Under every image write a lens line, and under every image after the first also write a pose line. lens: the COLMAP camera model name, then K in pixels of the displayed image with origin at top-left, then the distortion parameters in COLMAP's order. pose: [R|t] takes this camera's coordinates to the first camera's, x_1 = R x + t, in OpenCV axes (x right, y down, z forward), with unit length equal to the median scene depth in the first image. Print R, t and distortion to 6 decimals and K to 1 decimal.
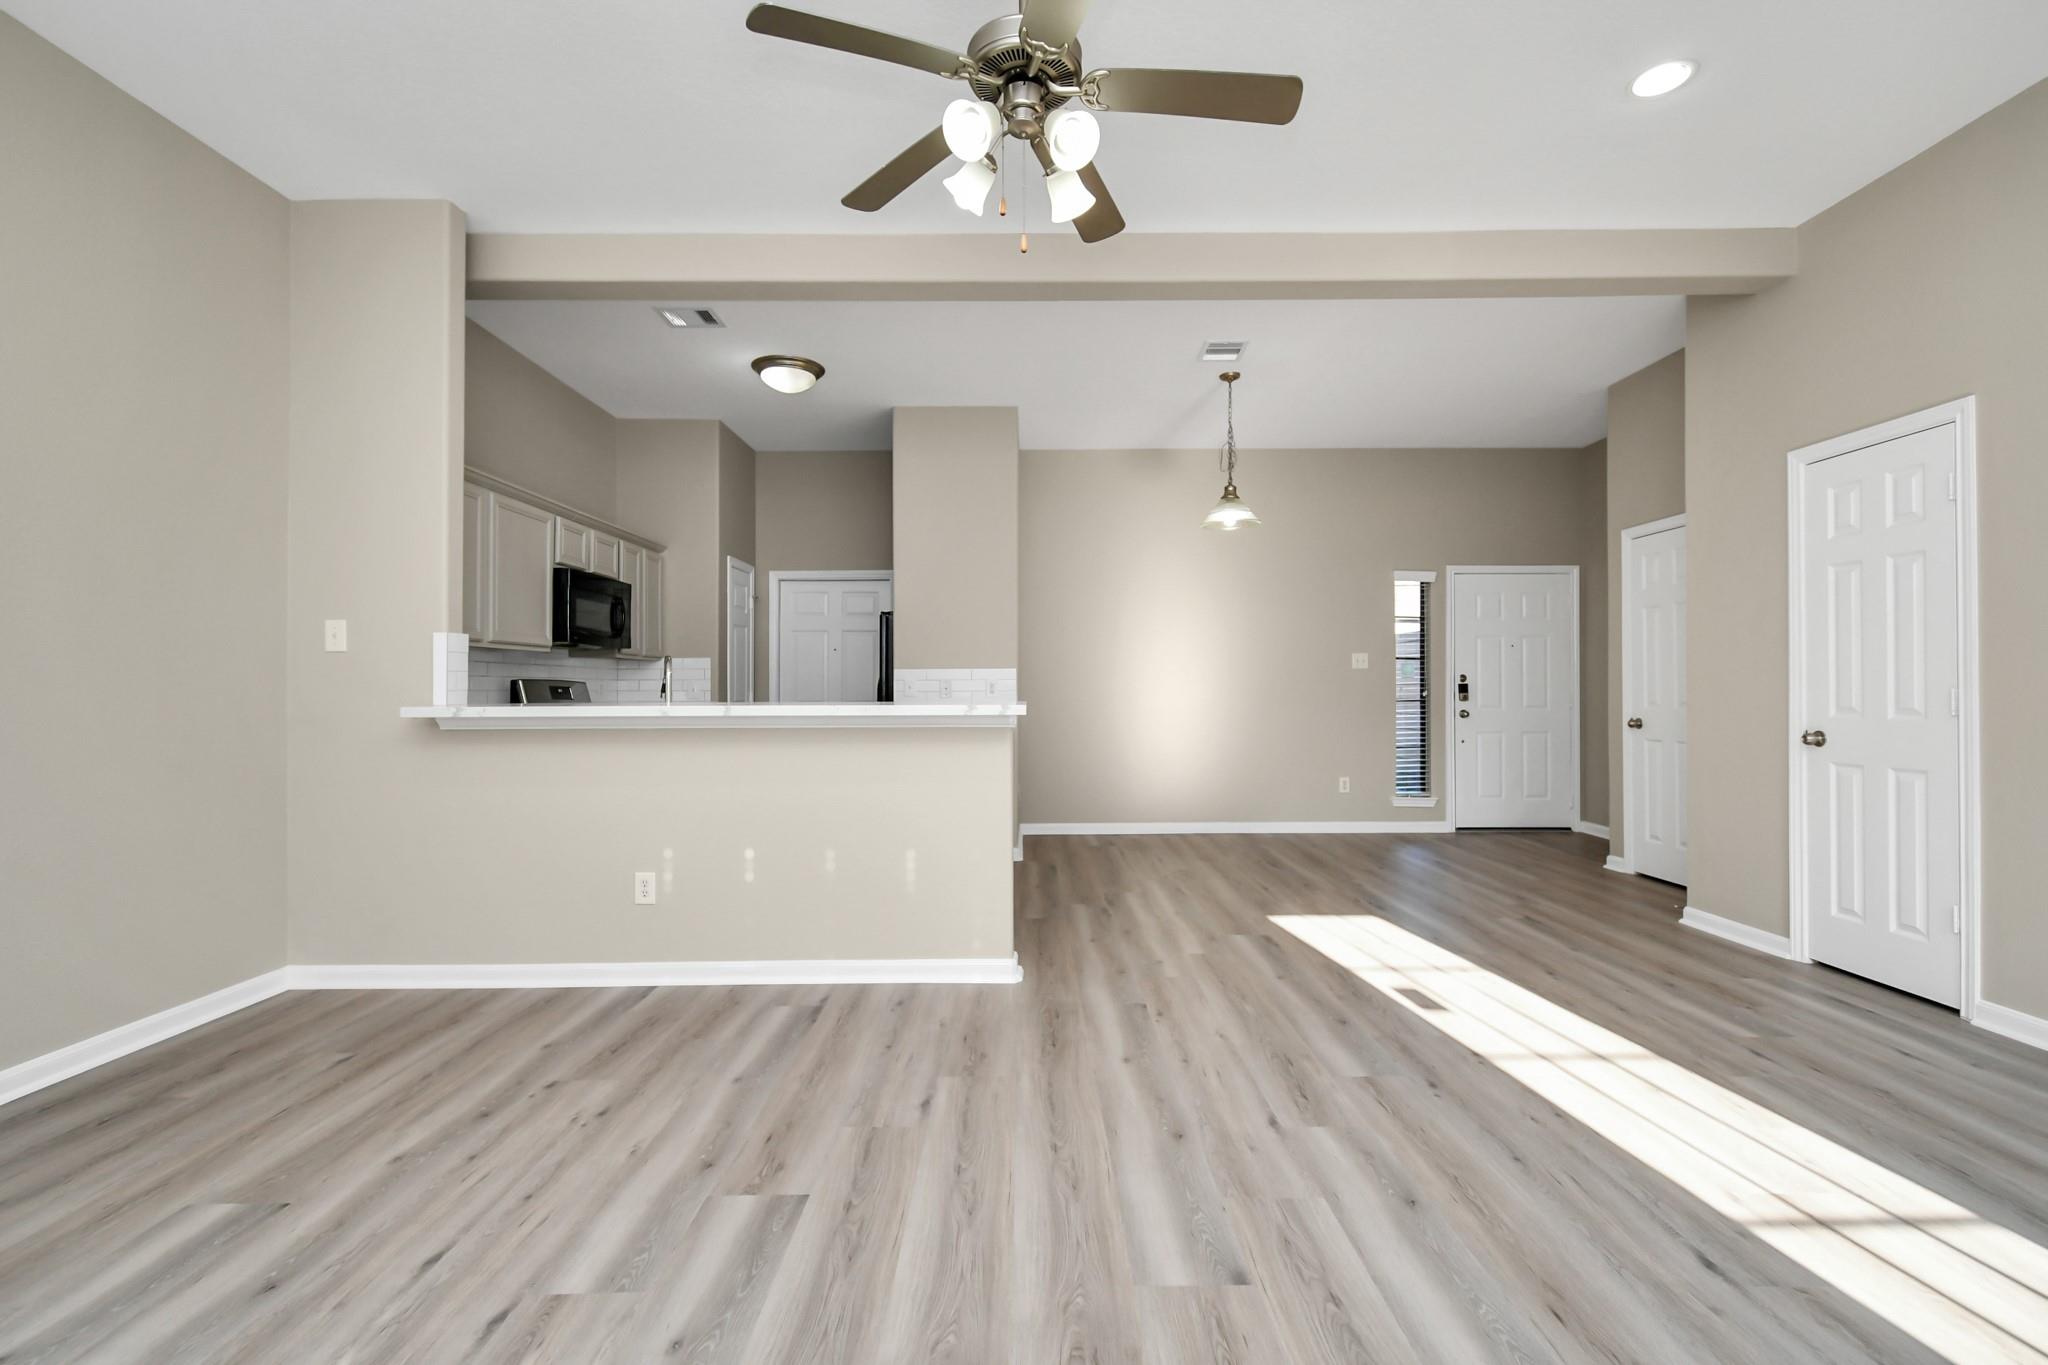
lens RADIAL K [[906.2, 0, 1024.0], [0, 906.2, 682.5], [0, 0, 1]] dist [0.010392, 0.000282]
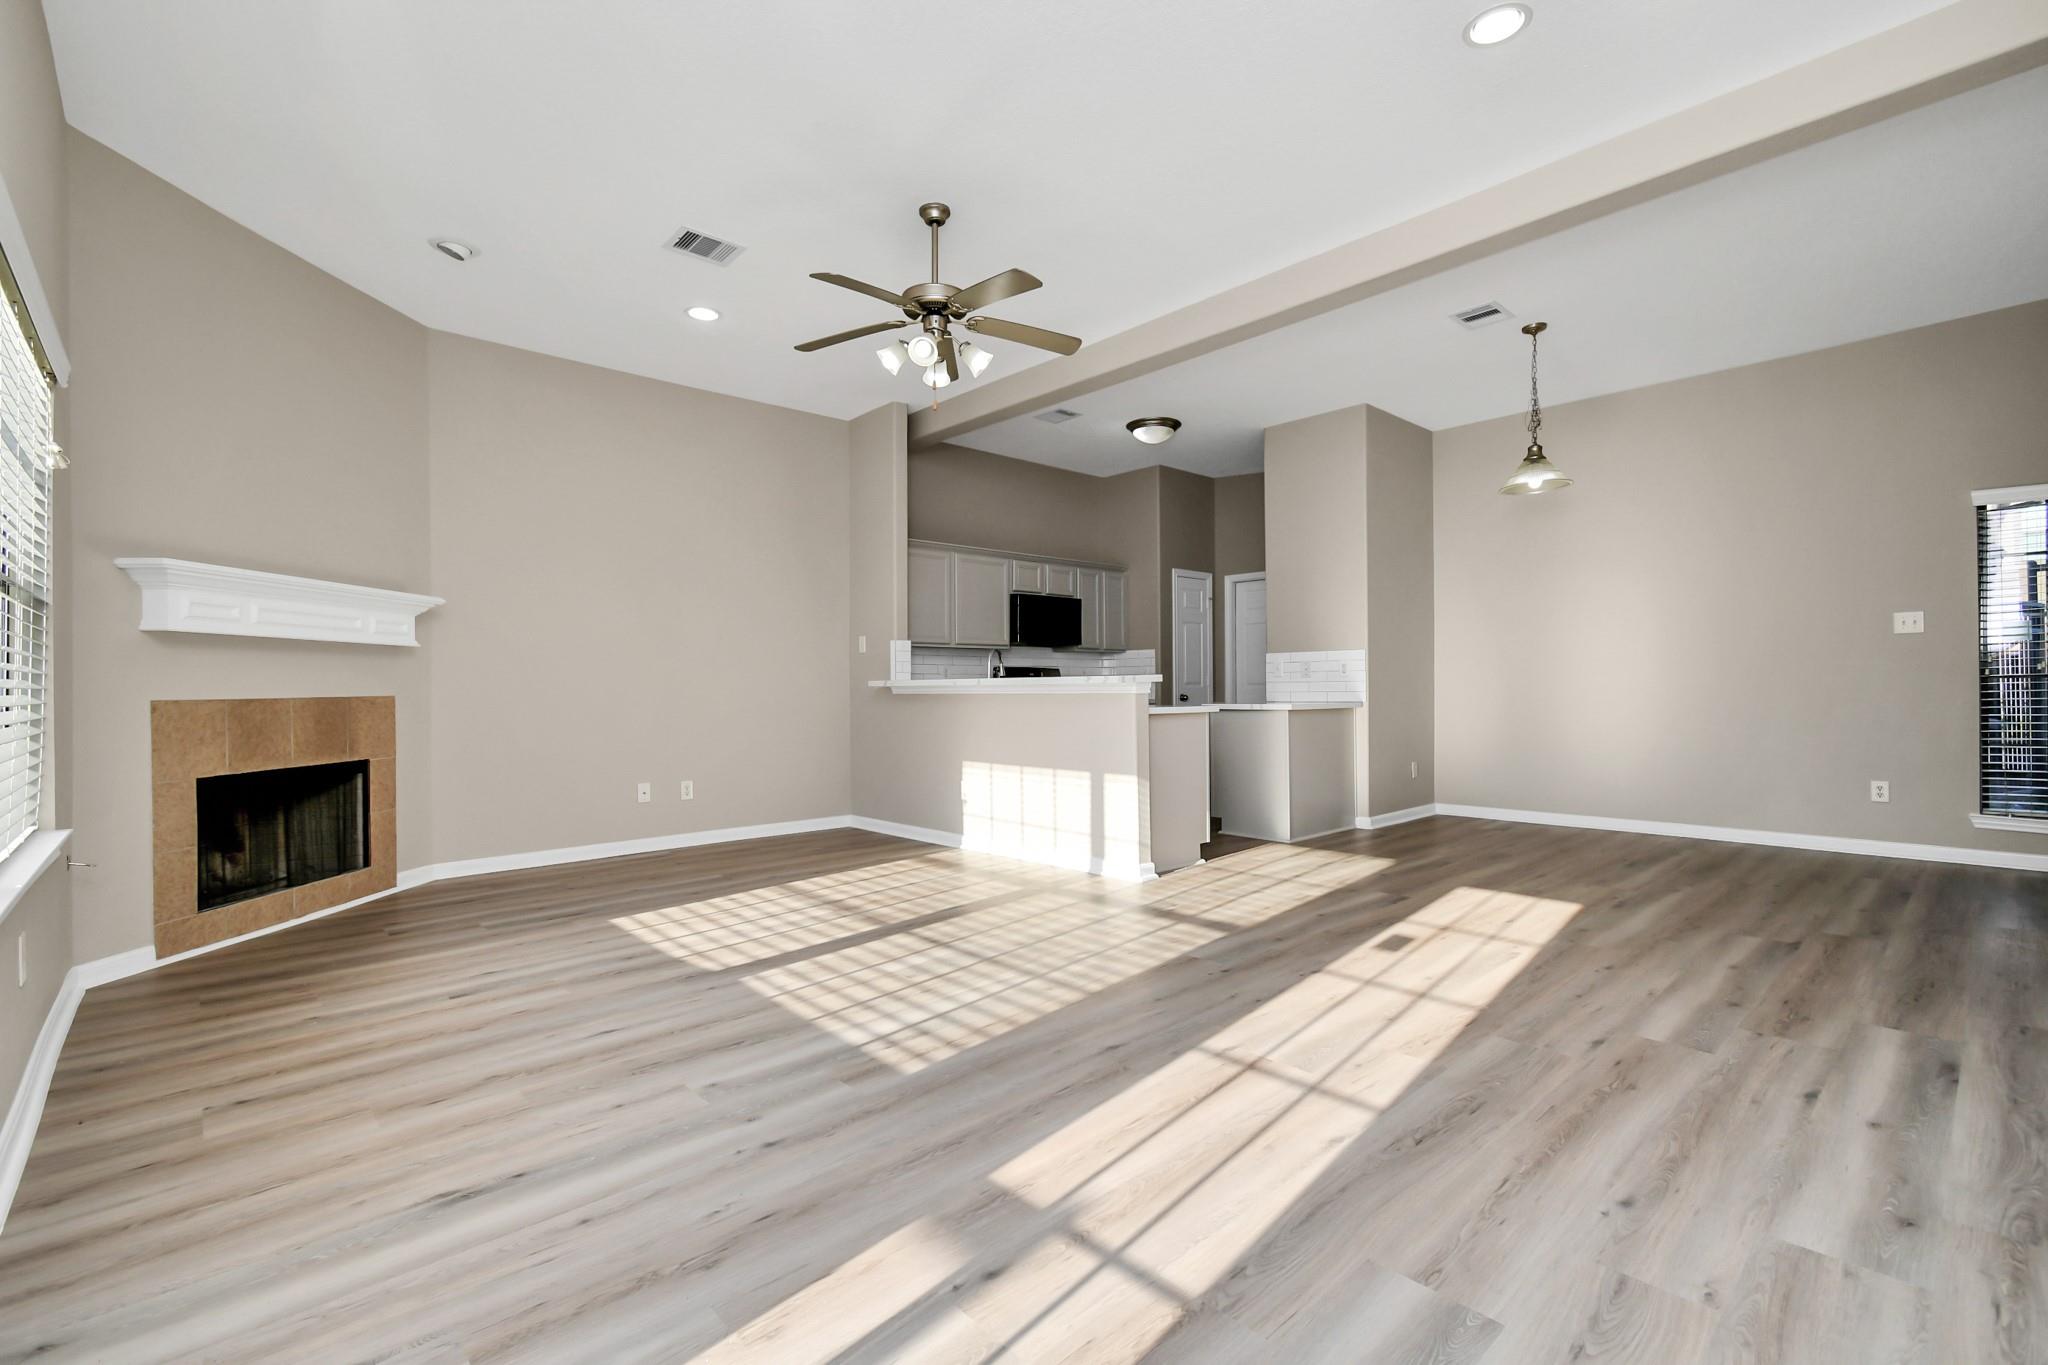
lens RADIAL K [[906.2, 0, 1024.0], [0, 906.2, 682.5], [0, 0, 1]] dist [0.010392, 0.000282]
pose [[0.678626, -0.006656, -0.734454, 0.813998], [0.011821, 0.999928, 0.001860, 0.027475], [0.734389, -0.009945, 0.678656, -0.037137]]
